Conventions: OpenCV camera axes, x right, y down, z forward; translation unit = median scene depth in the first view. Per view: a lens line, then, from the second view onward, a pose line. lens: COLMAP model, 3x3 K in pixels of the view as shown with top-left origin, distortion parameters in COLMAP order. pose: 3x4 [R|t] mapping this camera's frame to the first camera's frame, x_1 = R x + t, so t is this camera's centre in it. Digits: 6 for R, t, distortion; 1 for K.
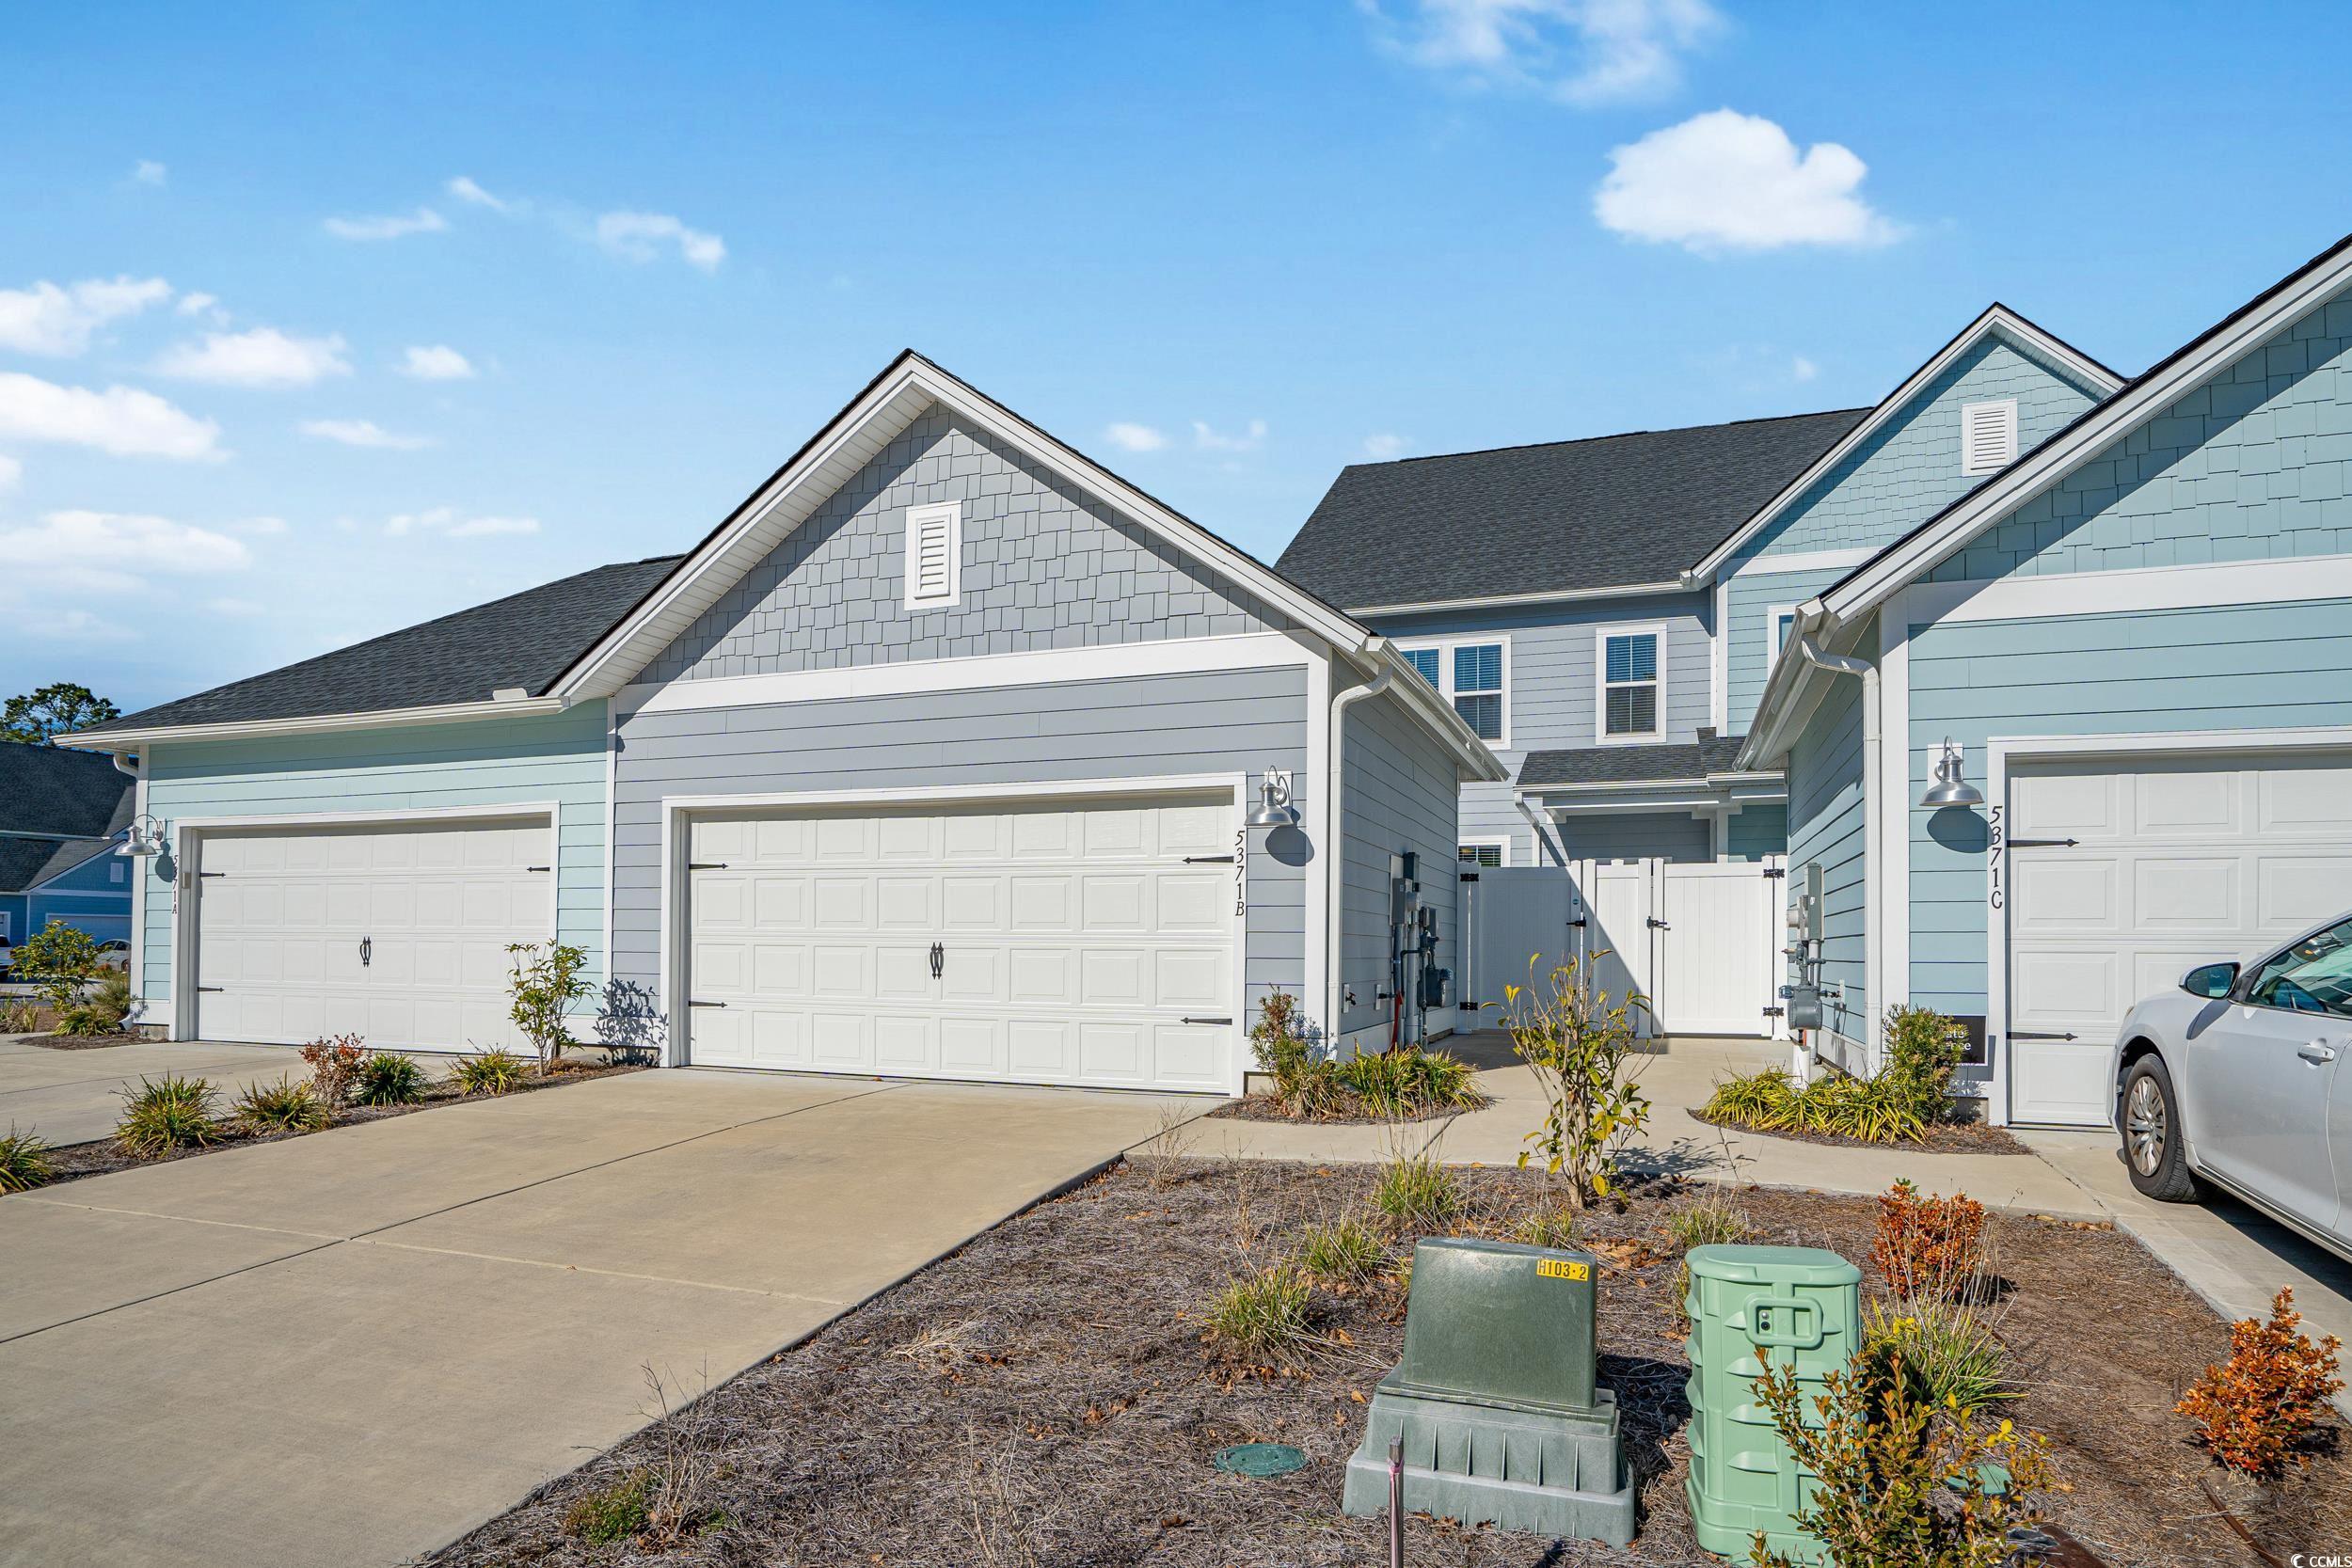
lens RADIAL K [[1077.0, 0, 1176.2], [0, 1077.0, 815.2], [0, 0, 1]] dist [-0.028559, 0.010130]
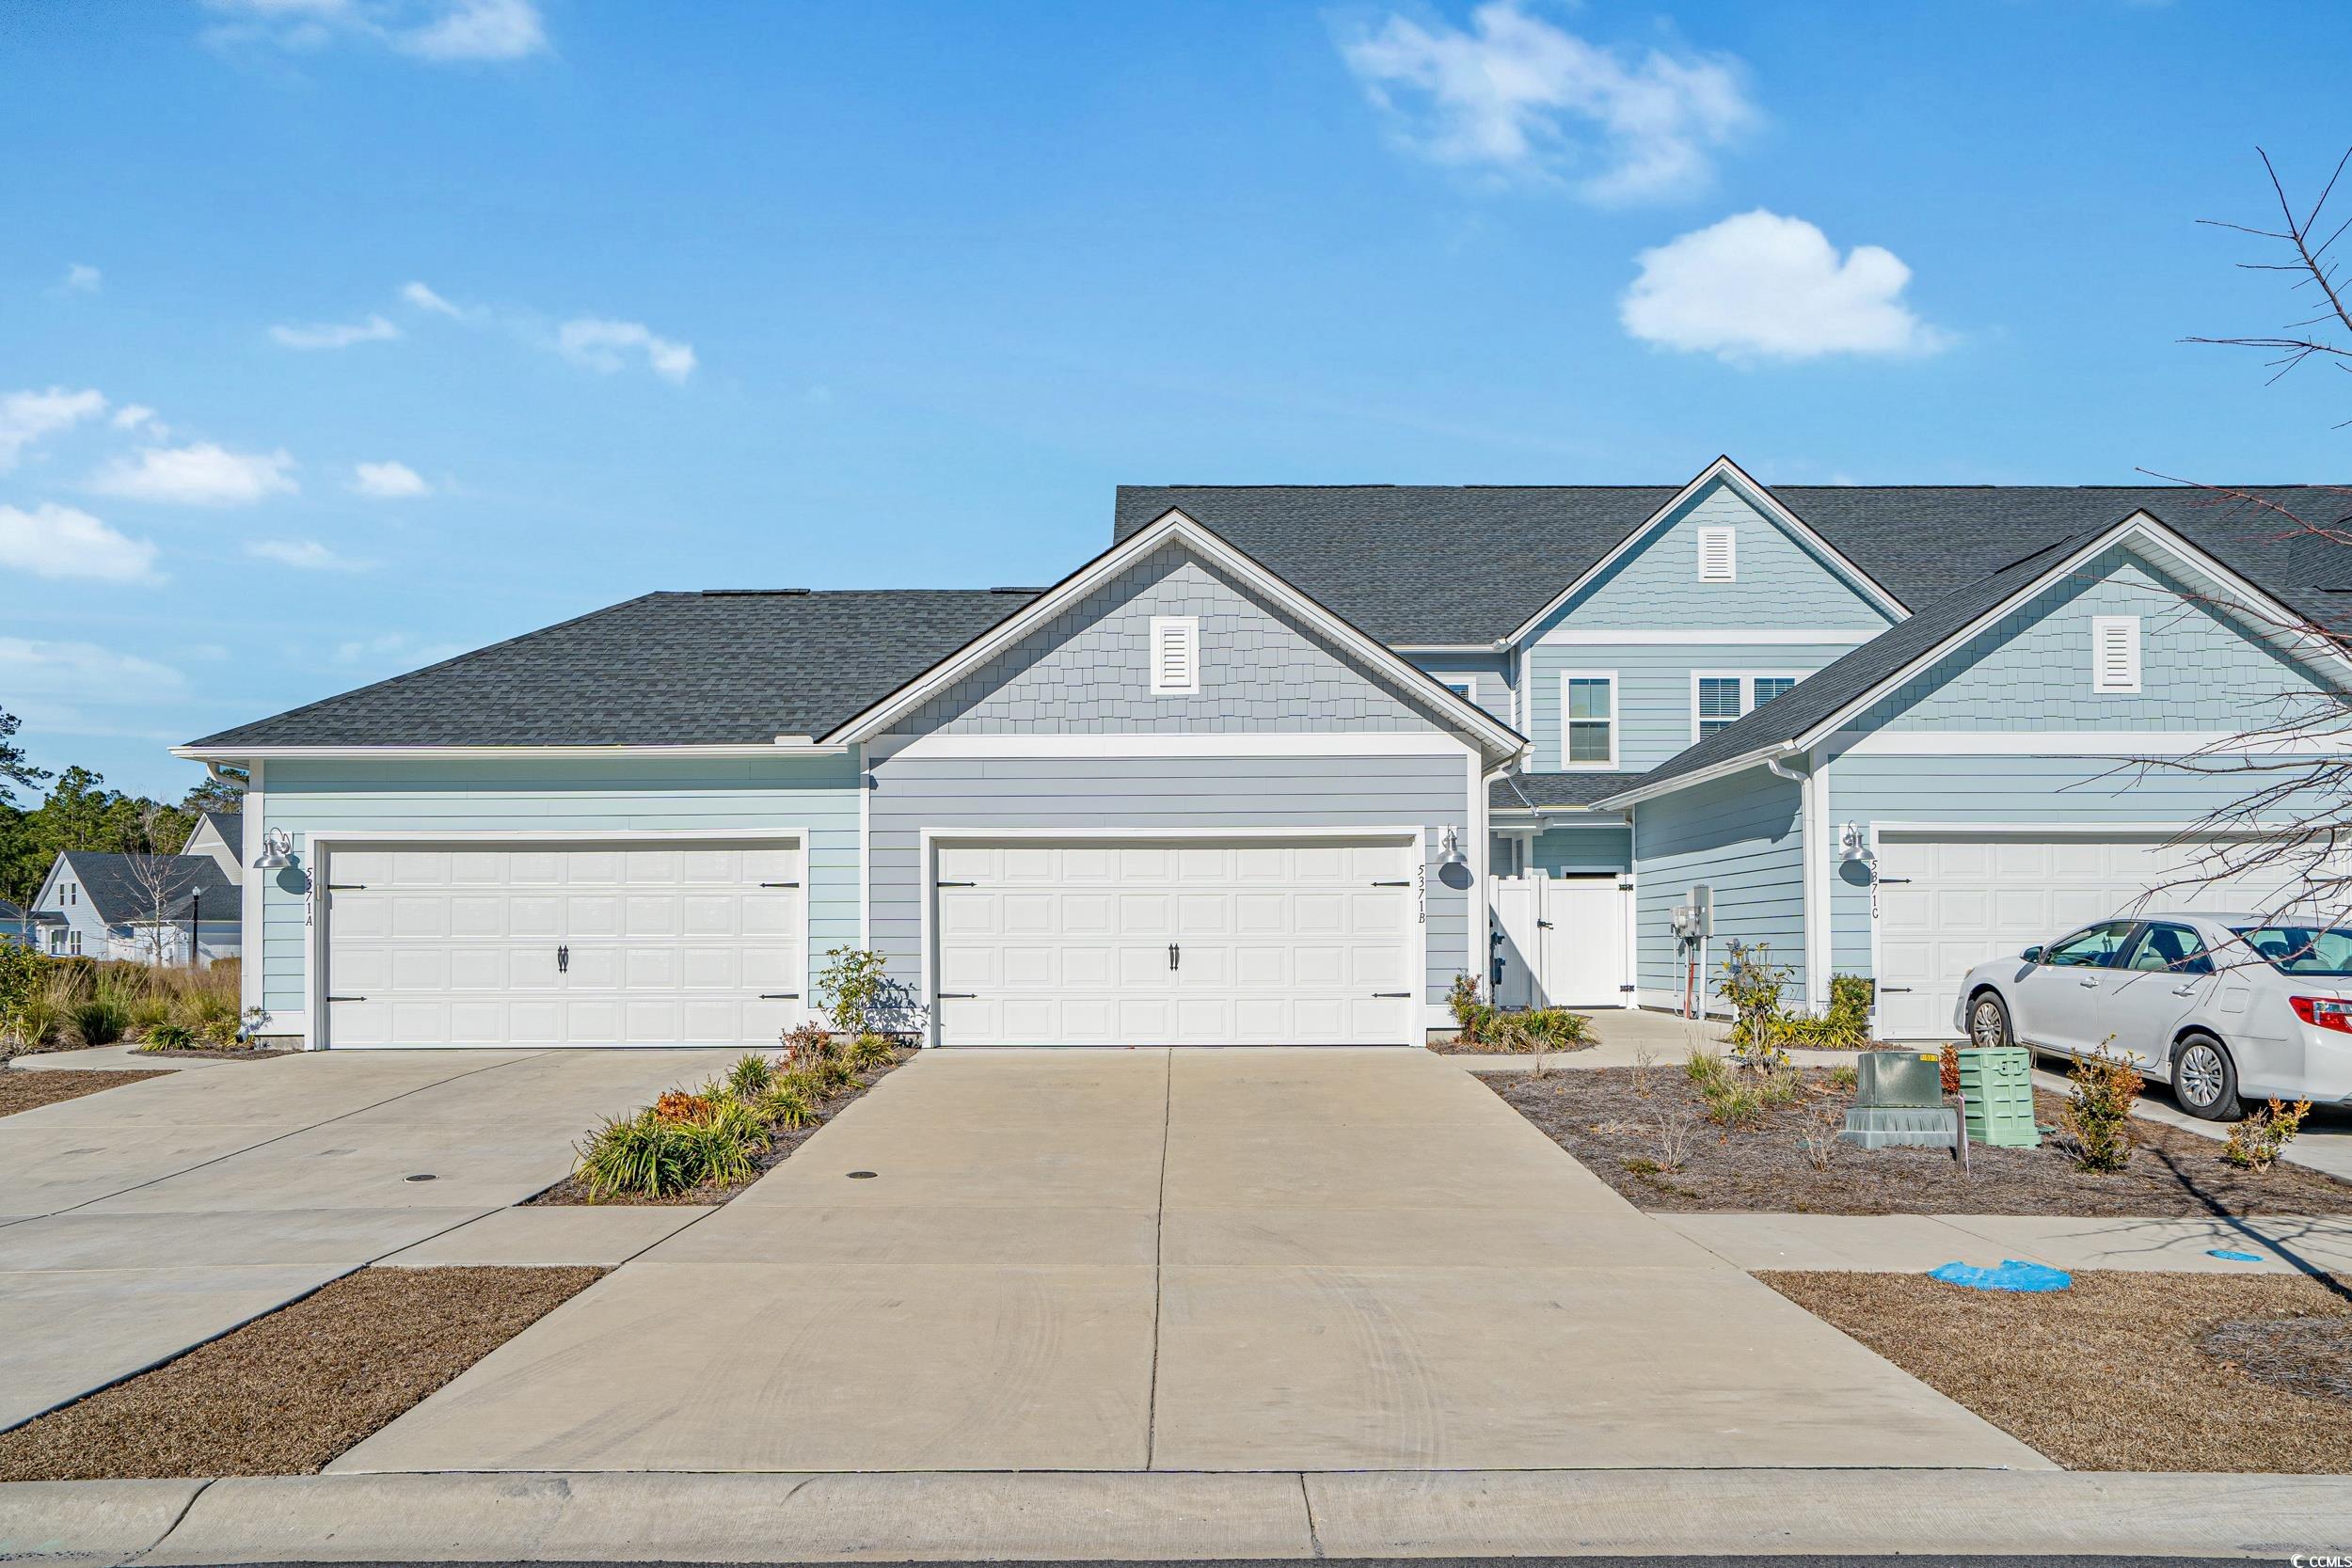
lens RADIAL K [[1076.1, 0, 1181.1], [0, 1076.1, 785.8], [0, 0, 1]] dist [-0.002696, -0.000251]
pose [[0.965612, 0.027090, 0.258573, -0.519915], [-0.020488, 0.999393, -0.028193, -0.037294], [-0.259179, 0.021926, 0.965580, -0.278464]]
